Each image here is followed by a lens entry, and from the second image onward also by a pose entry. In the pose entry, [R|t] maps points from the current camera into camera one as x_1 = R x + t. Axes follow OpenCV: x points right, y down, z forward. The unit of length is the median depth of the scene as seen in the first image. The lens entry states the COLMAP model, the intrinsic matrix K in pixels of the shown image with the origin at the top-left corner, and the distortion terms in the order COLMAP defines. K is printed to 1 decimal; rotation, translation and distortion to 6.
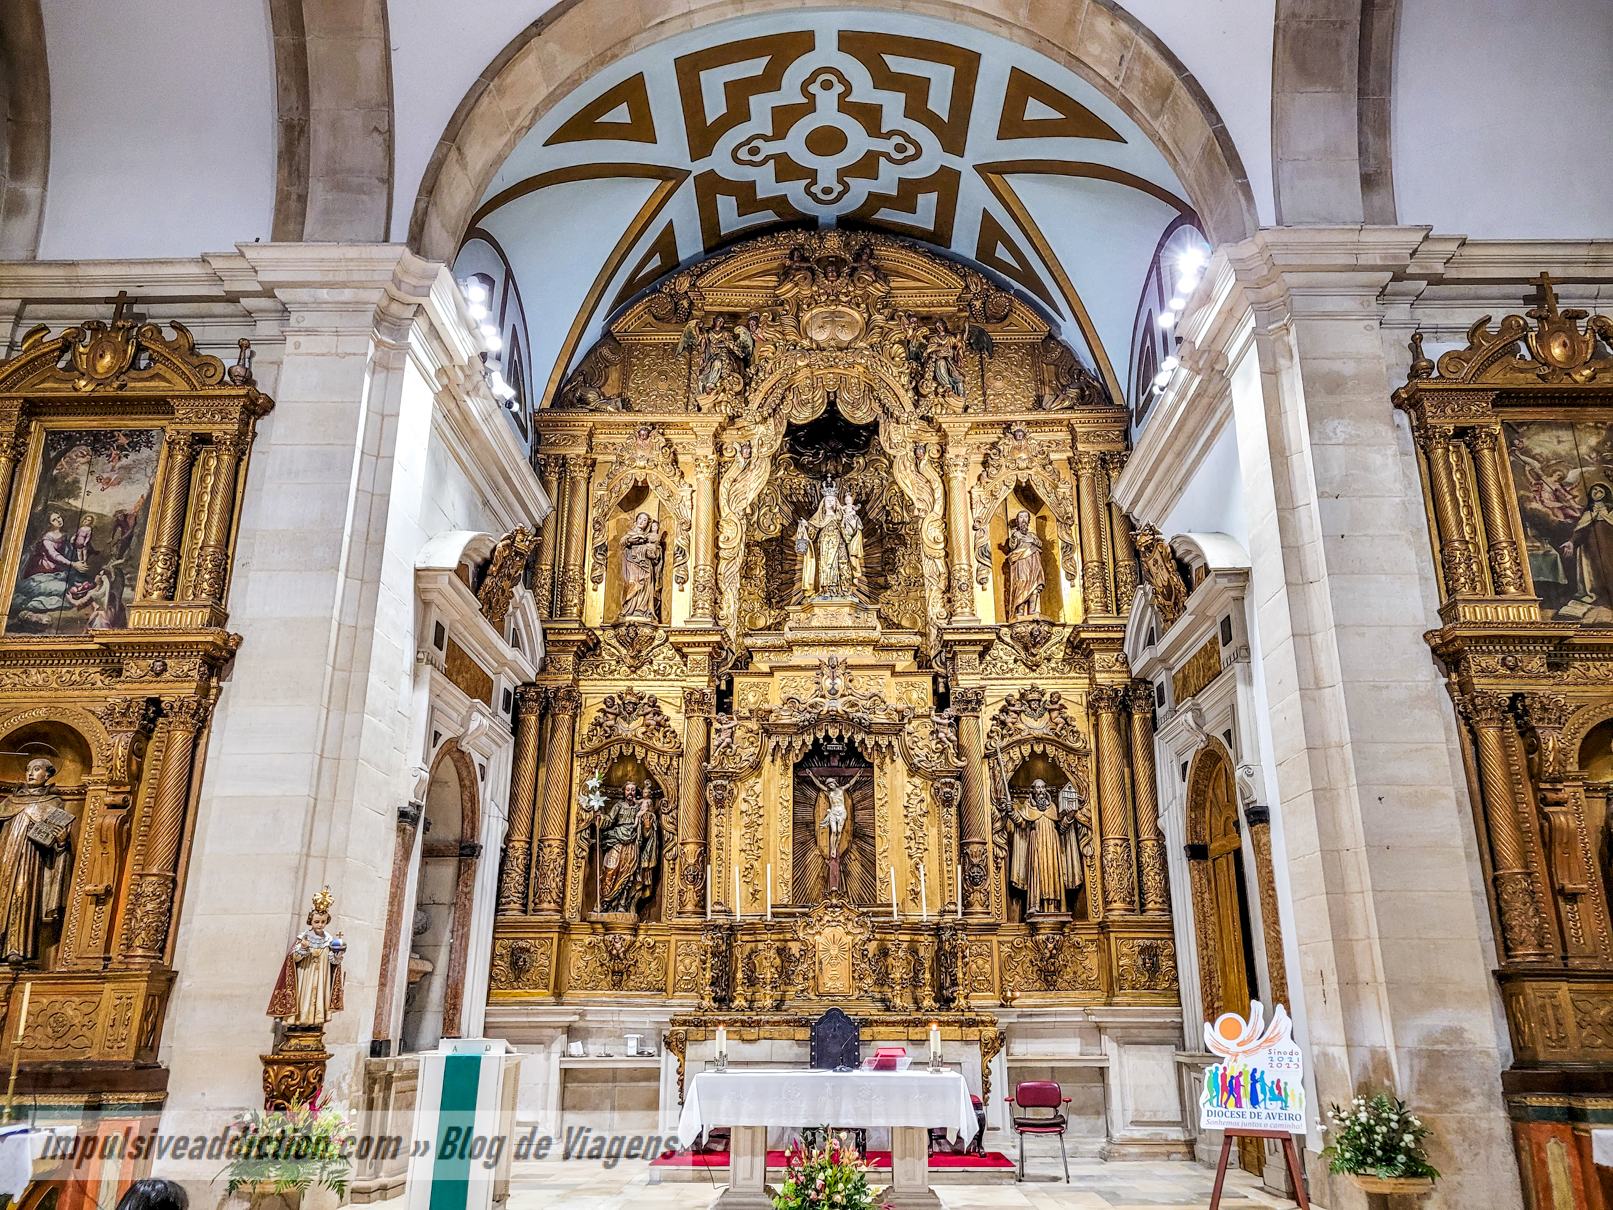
lens RADIAL K [[1221.0, 0, 826.6], [0, 1221.0, 619.7], [0, 0, 1]] dist [0.067794, -0.067959]
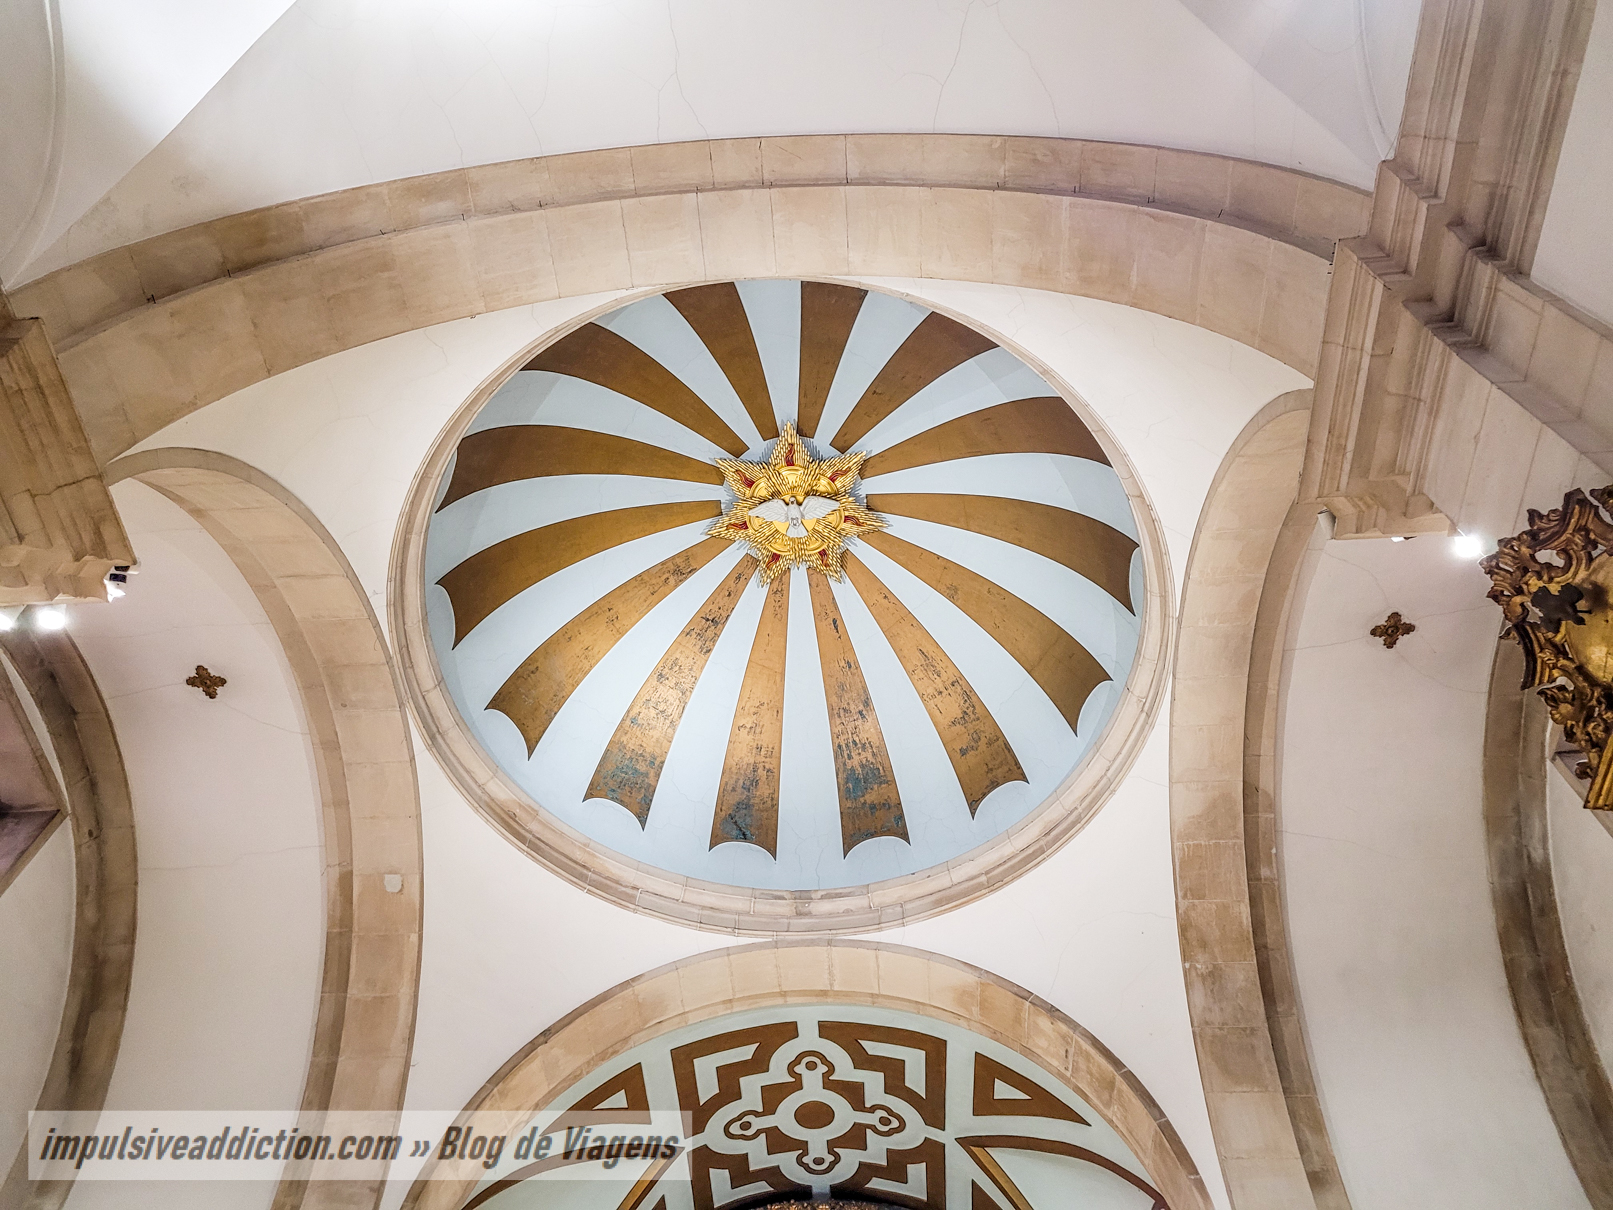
lens RADIAL K [[1218.1, 0, 806.5], [0, 1218.1, 605.0], [0, 0, 1]] dist [0.064877, -0.054671]
pose [[0.998331, -0.034300, -0.046467, 0.059296], [-0.004634, 0.754386, -0.656415, -0.028272], [0.057569, 0.655535, 0.752967, -0.081704]]
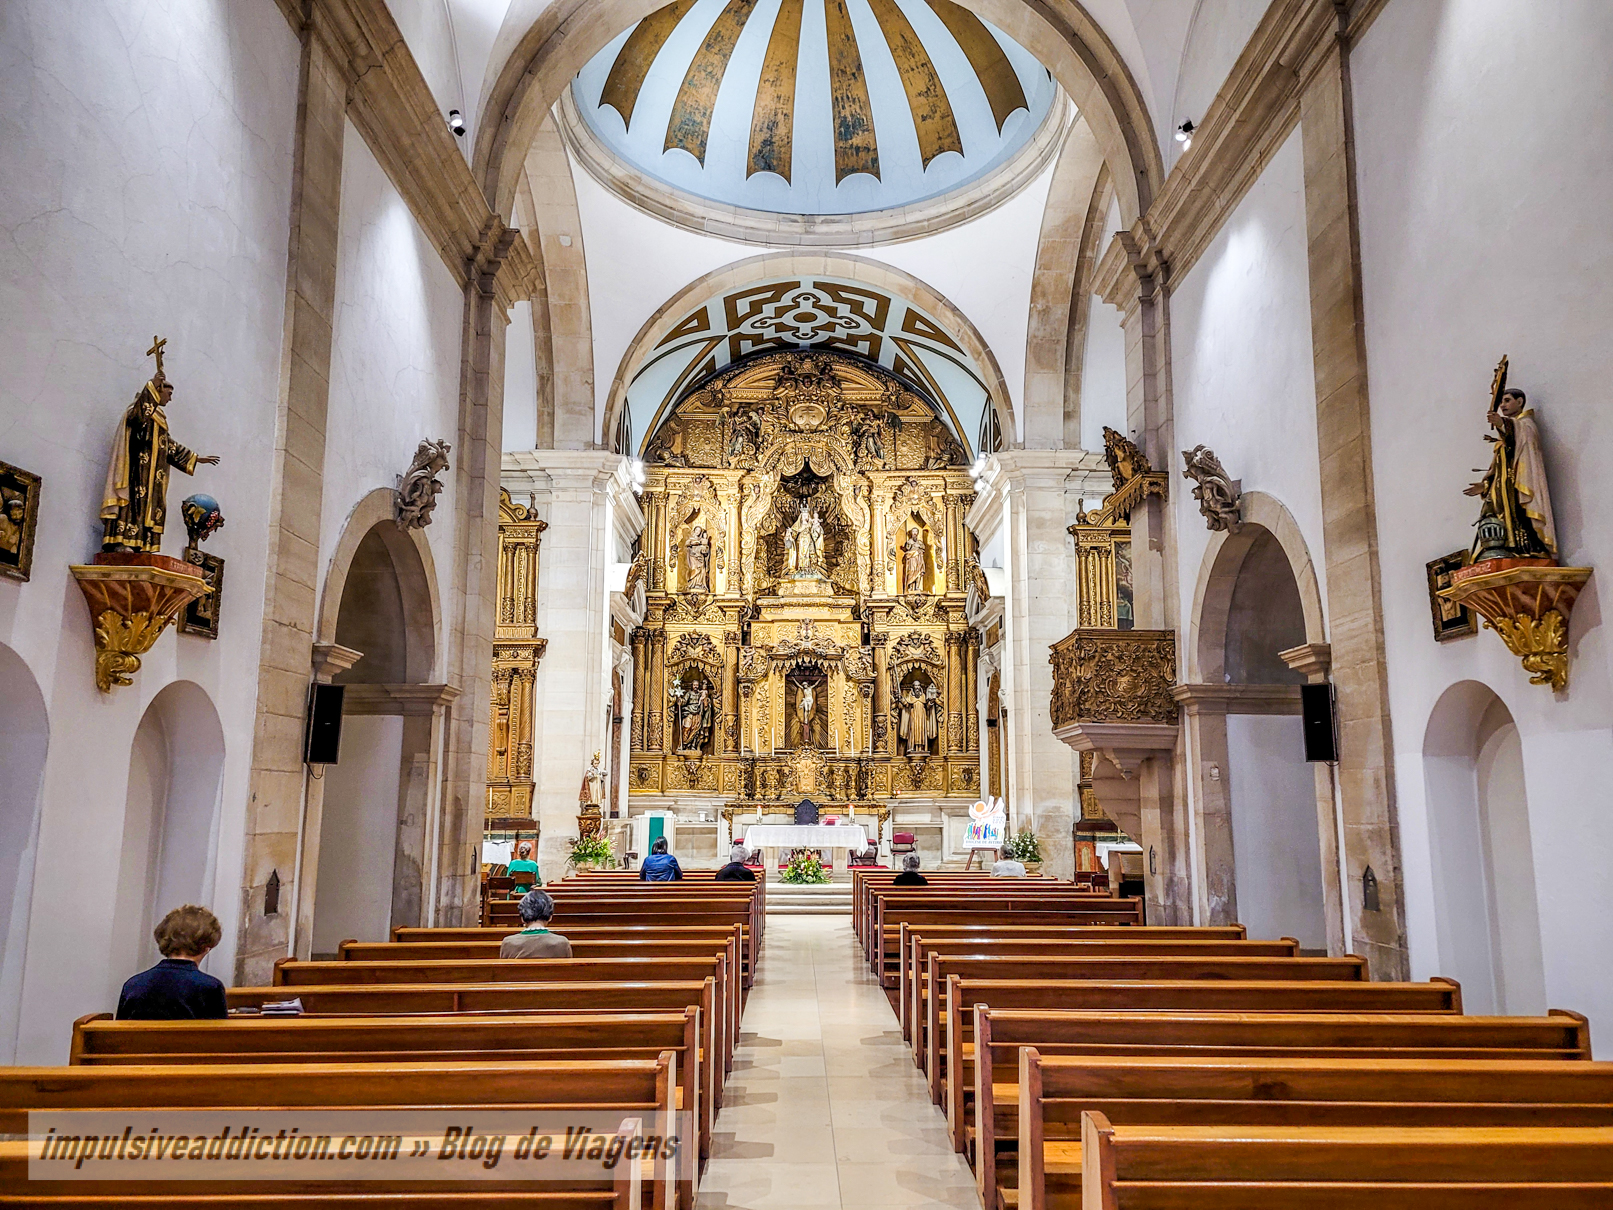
lens RADIAL K [[1221.0, 0, 826.6], [0, 1221.0, 619.7], [0, 0, 1]] dist [0.067794, -0.067959]
pose [[0.999387, 0.008017, 0.034065, -0.026848], [-0.013363, 0.987069, 0.159739, -0.254978], [-0.032344, -0.160096, 0.986571, -0.805781]]
